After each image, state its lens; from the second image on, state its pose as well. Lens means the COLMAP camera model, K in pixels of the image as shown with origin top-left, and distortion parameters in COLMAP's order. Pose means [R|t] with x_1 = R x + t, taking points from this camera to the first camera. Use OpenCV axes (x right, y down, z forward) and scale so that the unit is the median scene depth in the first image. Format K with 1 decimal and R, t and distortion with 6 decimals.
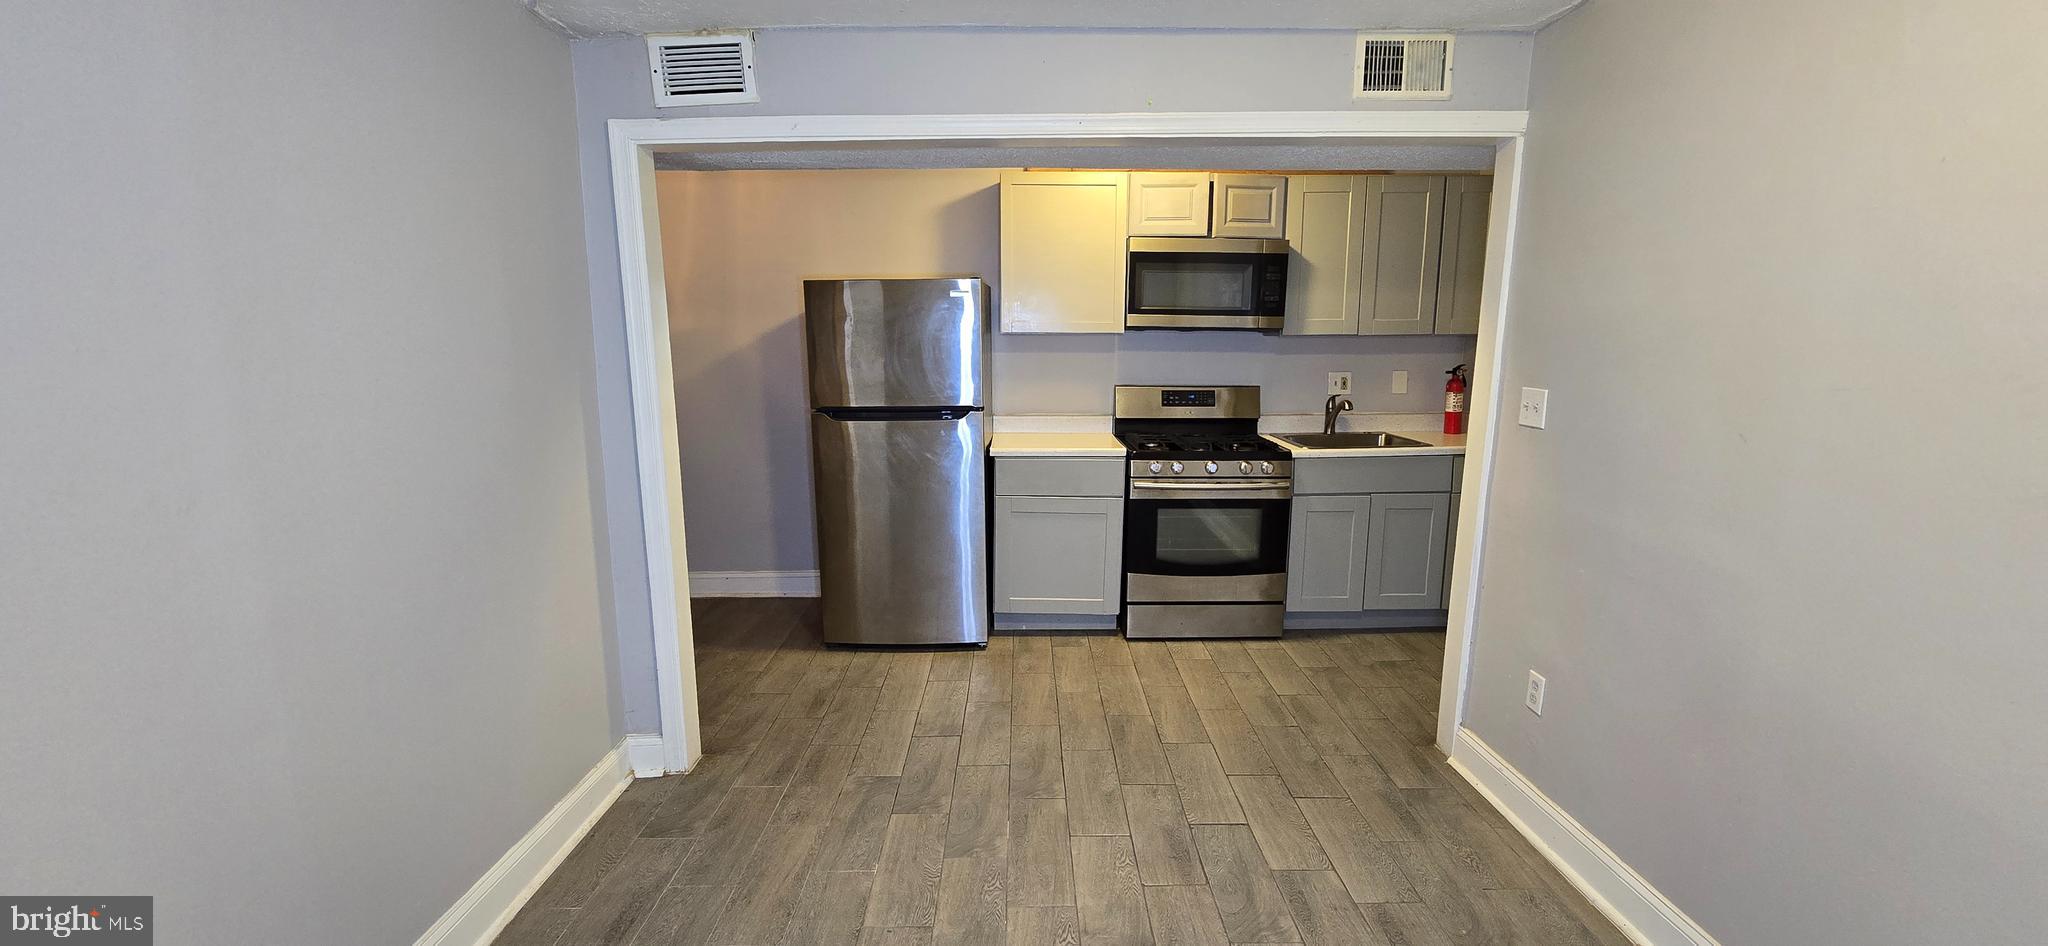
lens RADIAL K [[829.8, 0, 1028.3], [0, 829.8, 479.0], [0, 0, 1]] dist [-0.020264, 0.005431]
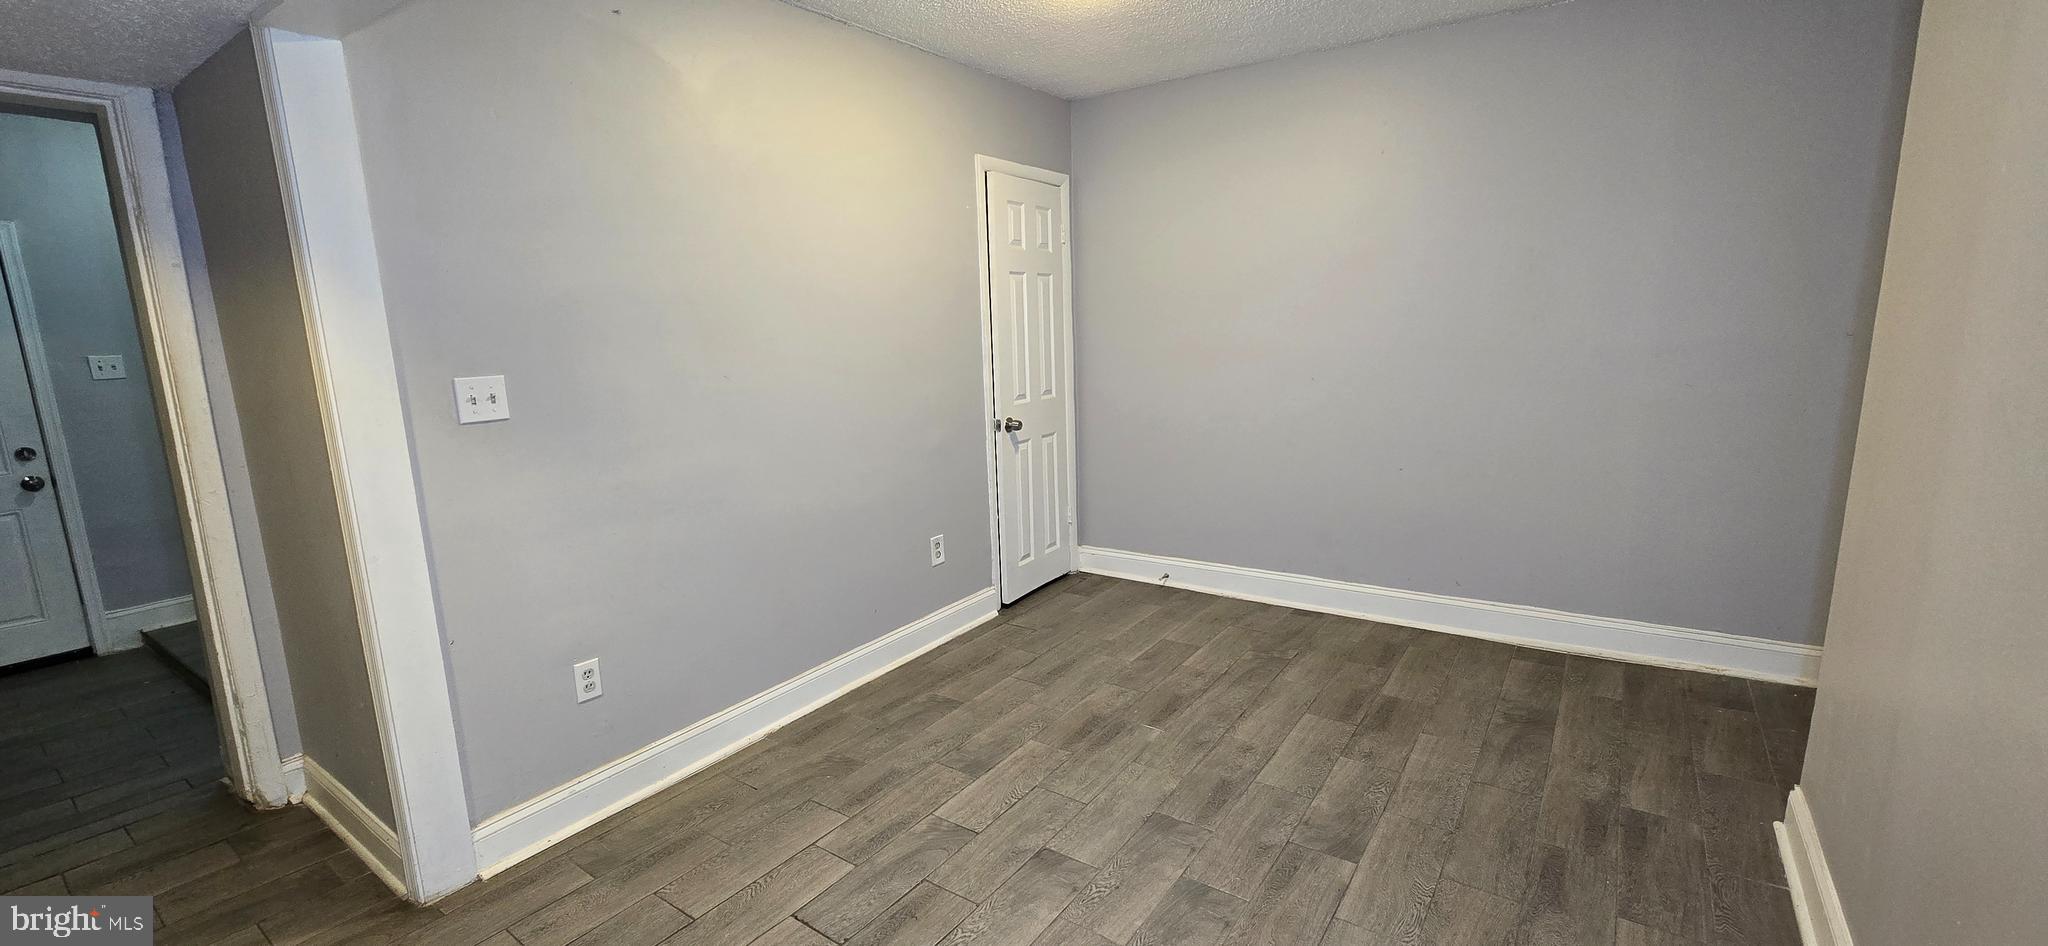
lens RADIAL K [[829.8, 0, 1028.3], [0, 829.8, 479.0], [0, 0, 1]] dist [-0.020264, 0.005431]
pose [[-0.809038, -0.080372, 0.582235, -0.374066], [0.133960, 0.939319, 0.315807, -0.214161], [-0.572287, 0.333496, -0.749178, 1.409165]]
